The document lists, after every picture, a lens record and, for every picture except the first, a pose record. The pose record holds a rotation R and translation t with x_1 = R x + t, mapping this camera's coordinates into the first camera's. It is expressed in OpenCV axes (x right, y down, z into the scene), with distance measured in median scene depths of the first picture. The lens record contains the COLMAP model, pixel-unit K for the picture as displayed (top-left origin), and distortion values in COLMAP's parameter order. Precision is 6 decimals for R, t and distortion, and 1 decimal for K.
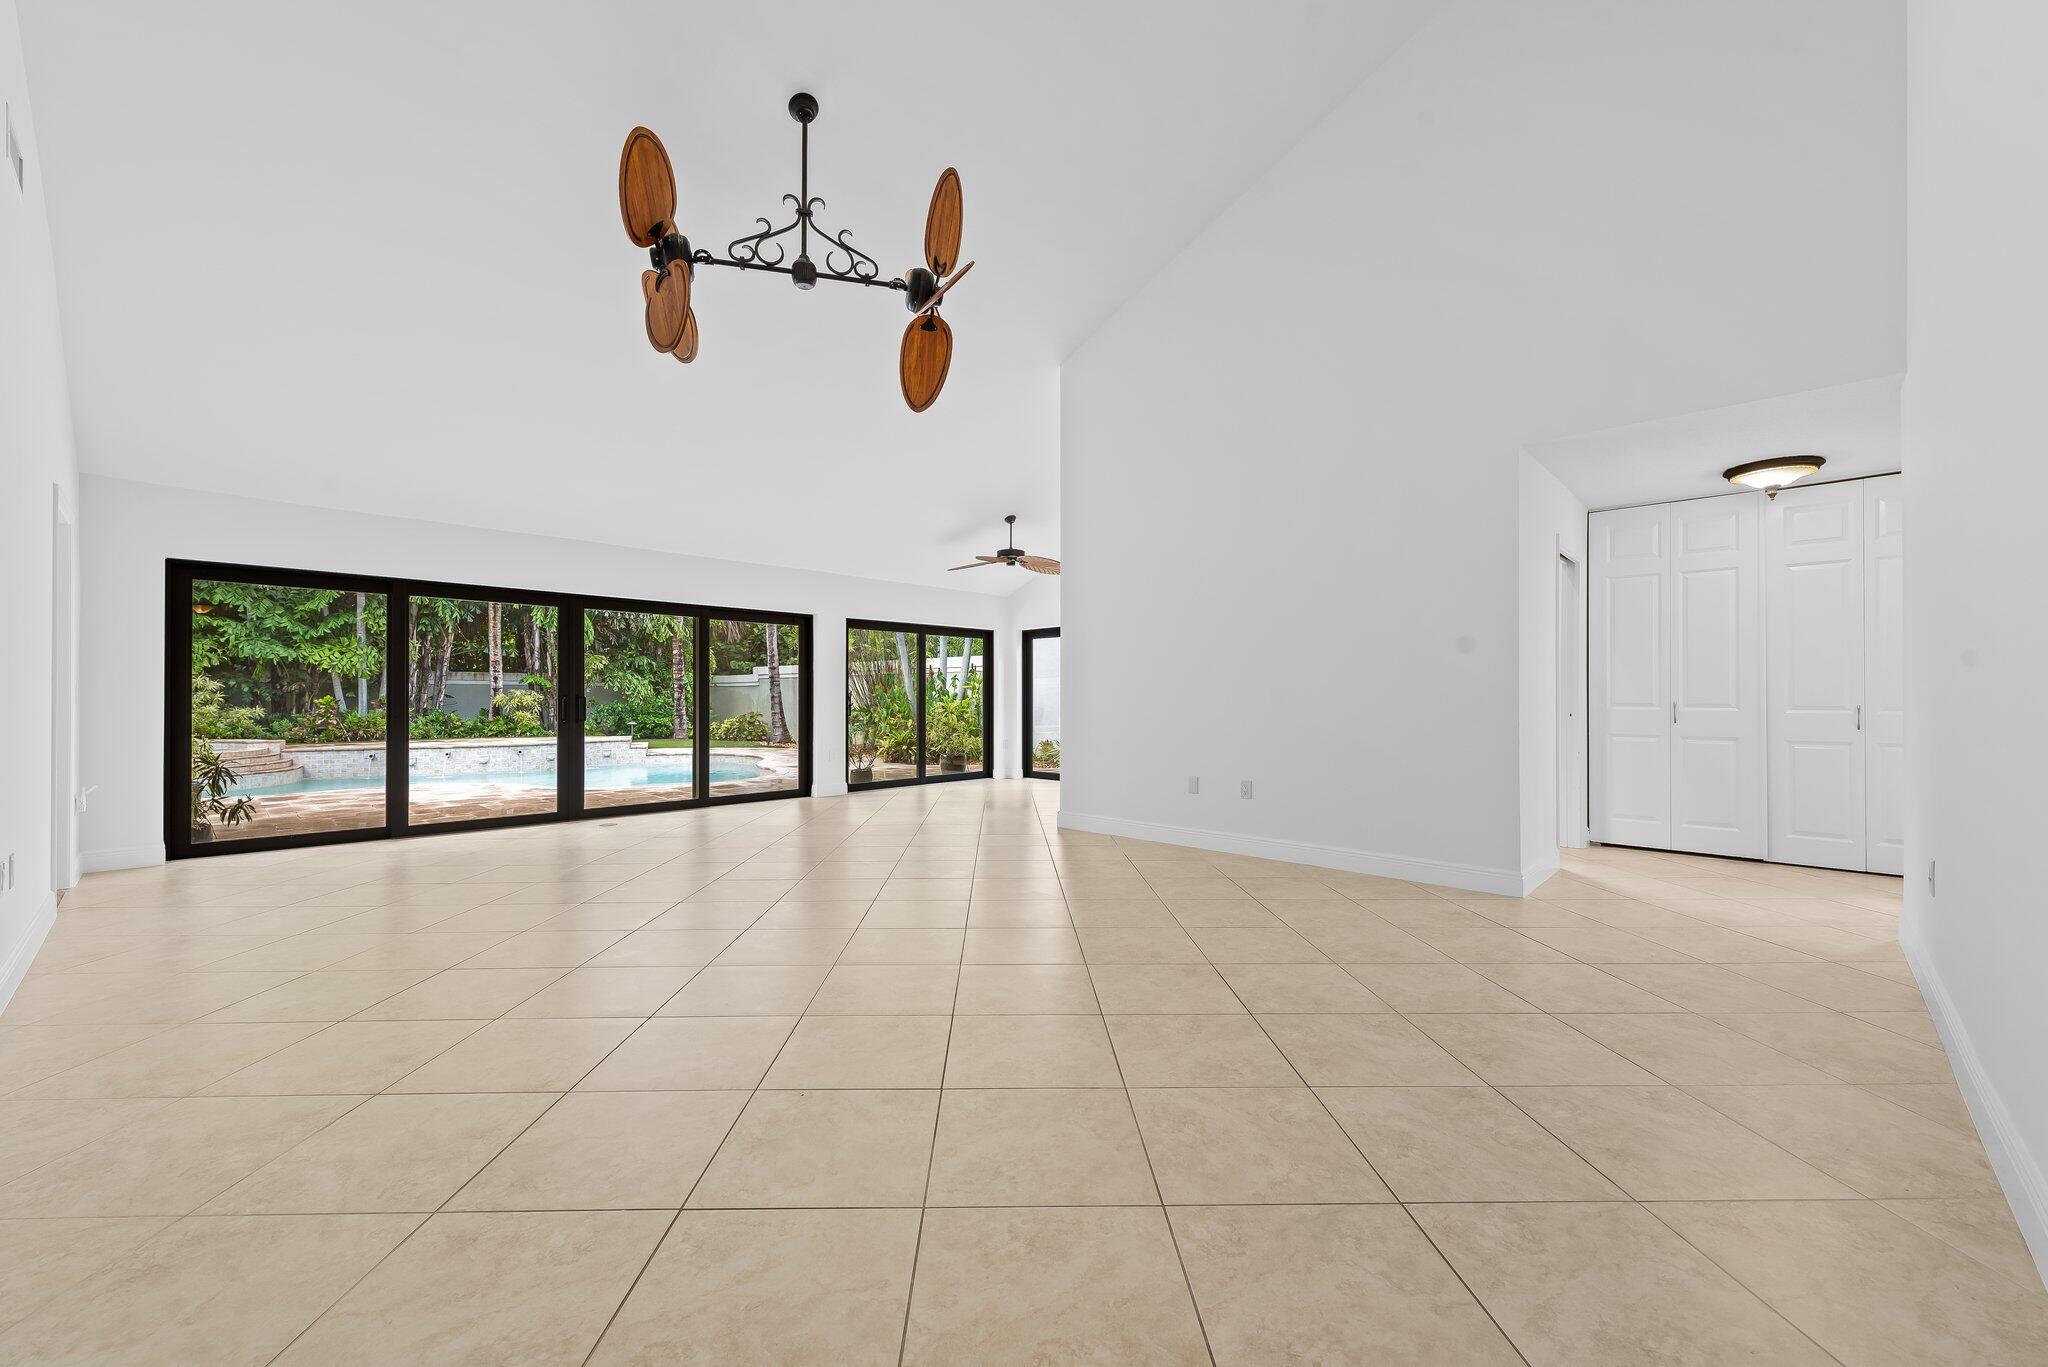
lens RADIAL K [[796.0, 0, 1016.1], [0, 796.0, 692.3], [0, 0, 1]] dist [0.012349, -0.004084]
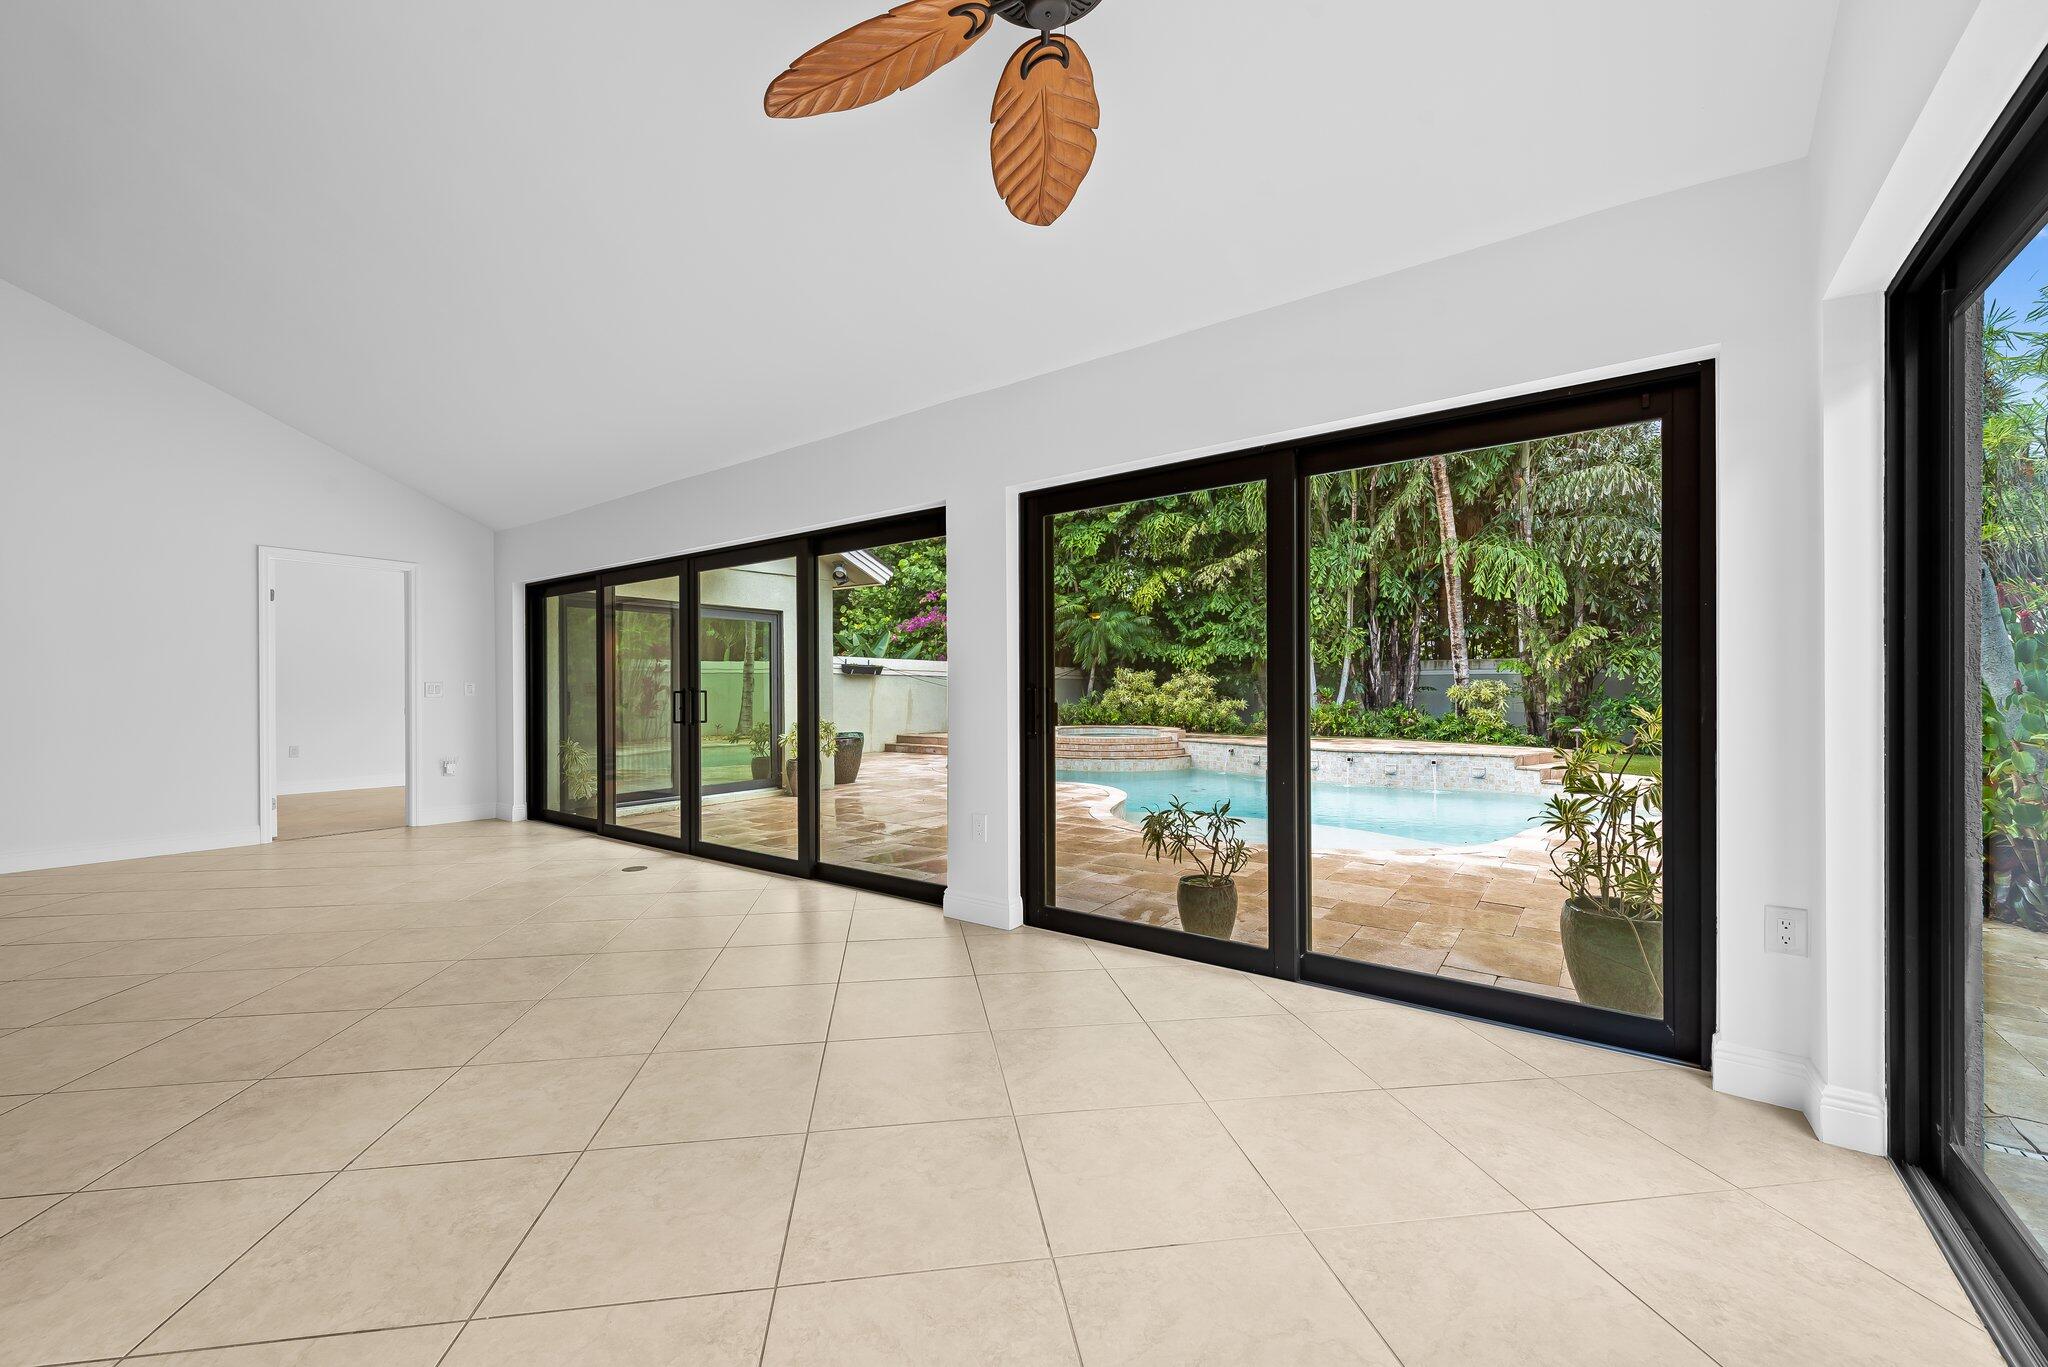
lens RADIAL K [[796.0, 0, 1016.1], [0, 796.0, 692.3], [0, 0, 1]] dist [0.012349, -0.004084]
pose [[0.127906, -0.000714, -0.991786, 0.124605], [0.009060, 0.999959, 0.000448, 0.005700], [0.991745, -0.009042, 0.127908, 0.630859]]
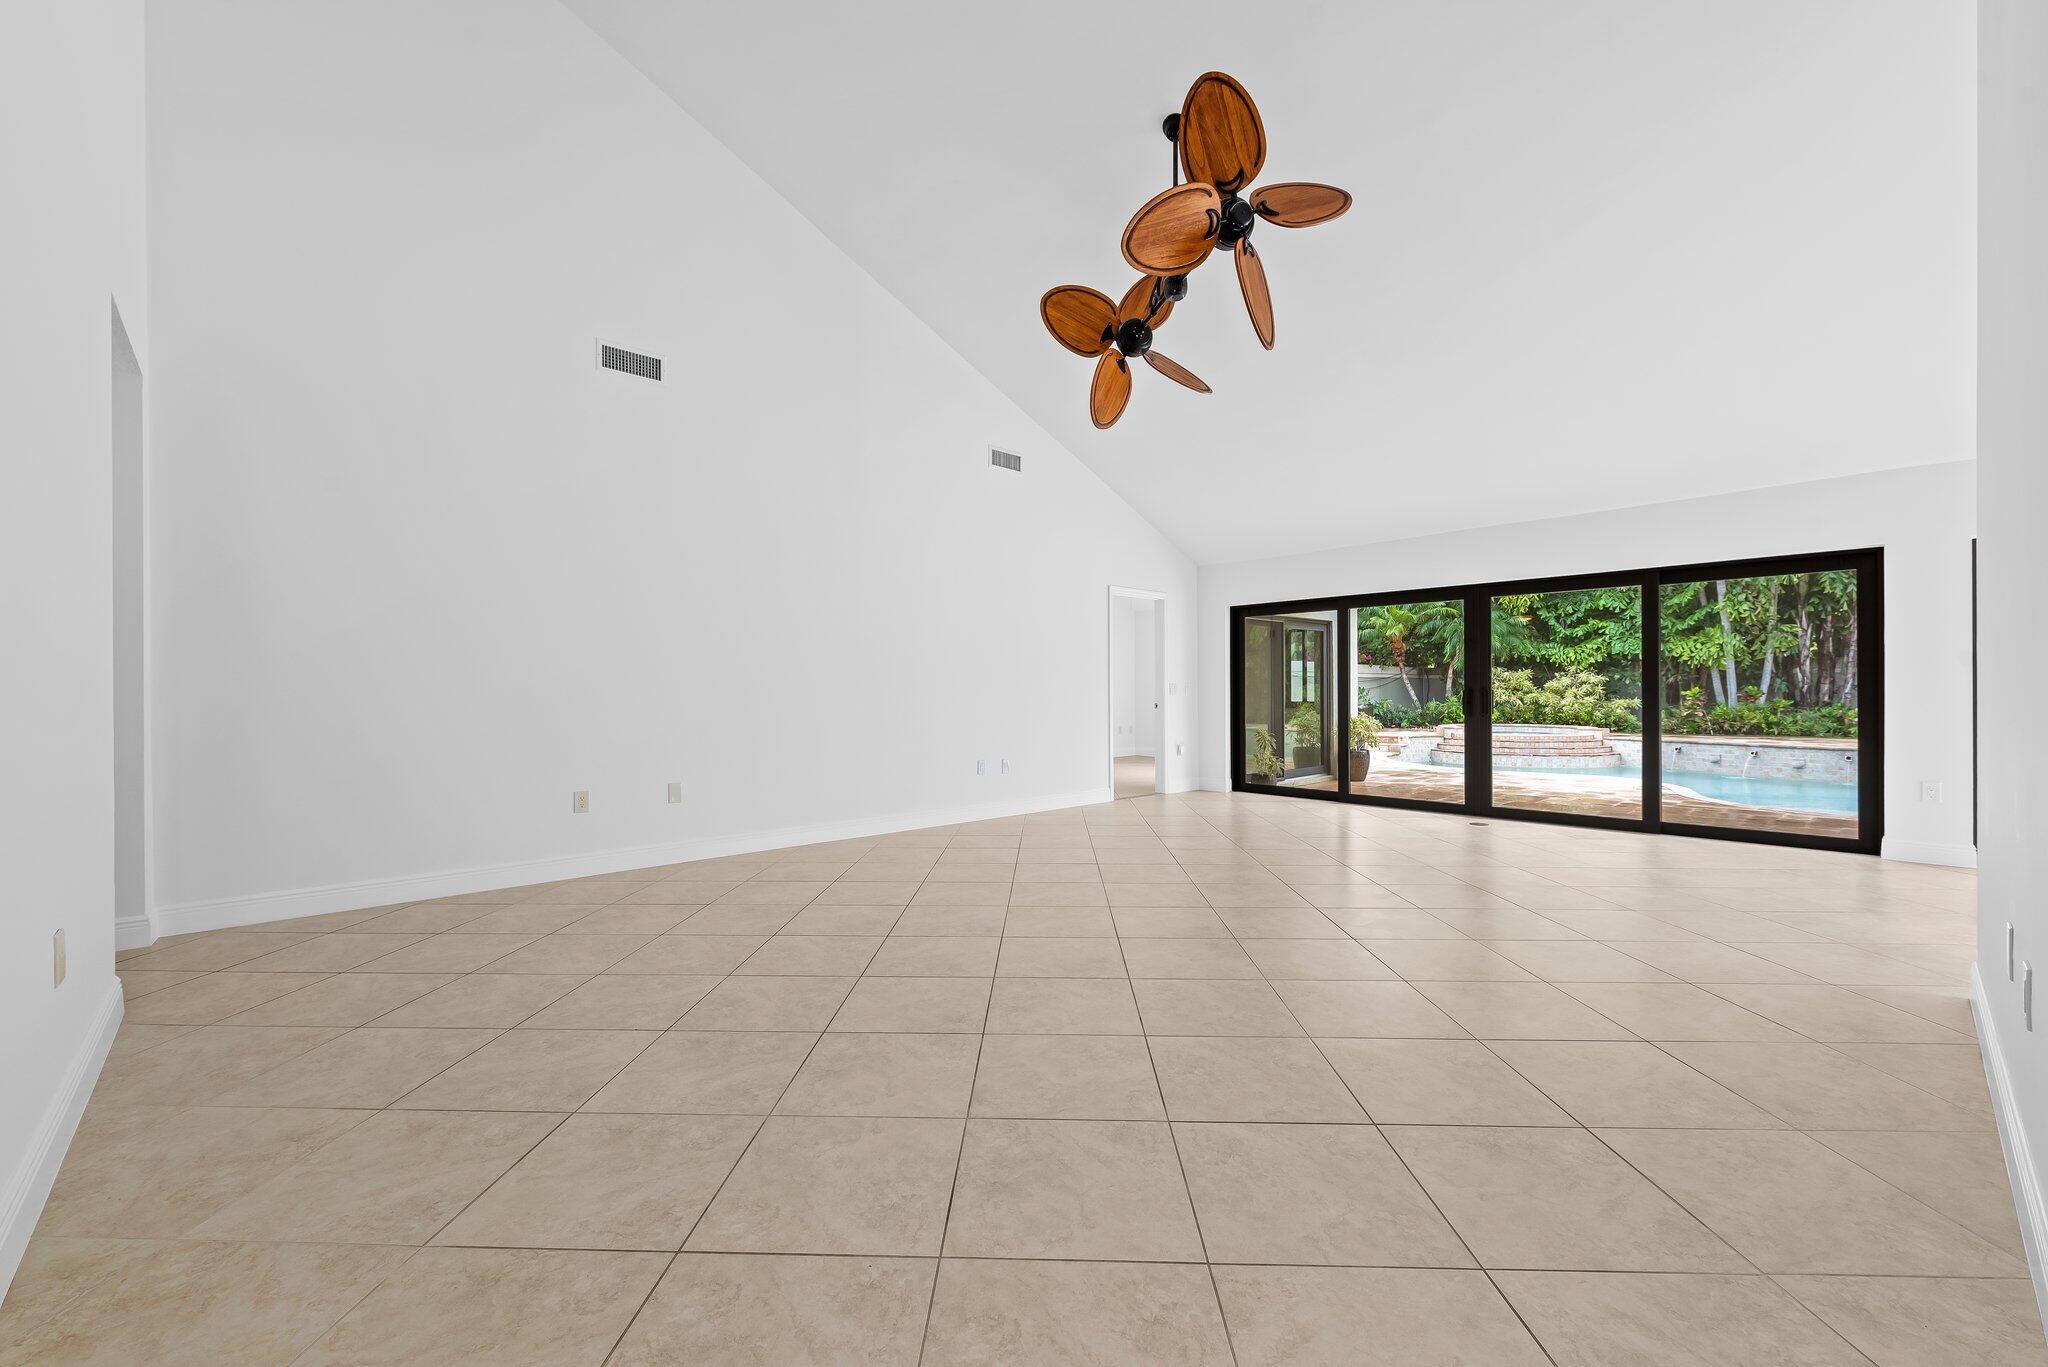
lens RADIAL K [[818.5, 0, 1020.4], [0, 818.5, 687.6], [0, 0, 1]] dist [0.001910, 0.000141]
pose [[-0.055997, -0.005924, -0.998413, 0.248446], [0.011306, 0.999915, -0.006568, 0.002022], [0.998367, -0.011656, -0.055925, 0.258452]]
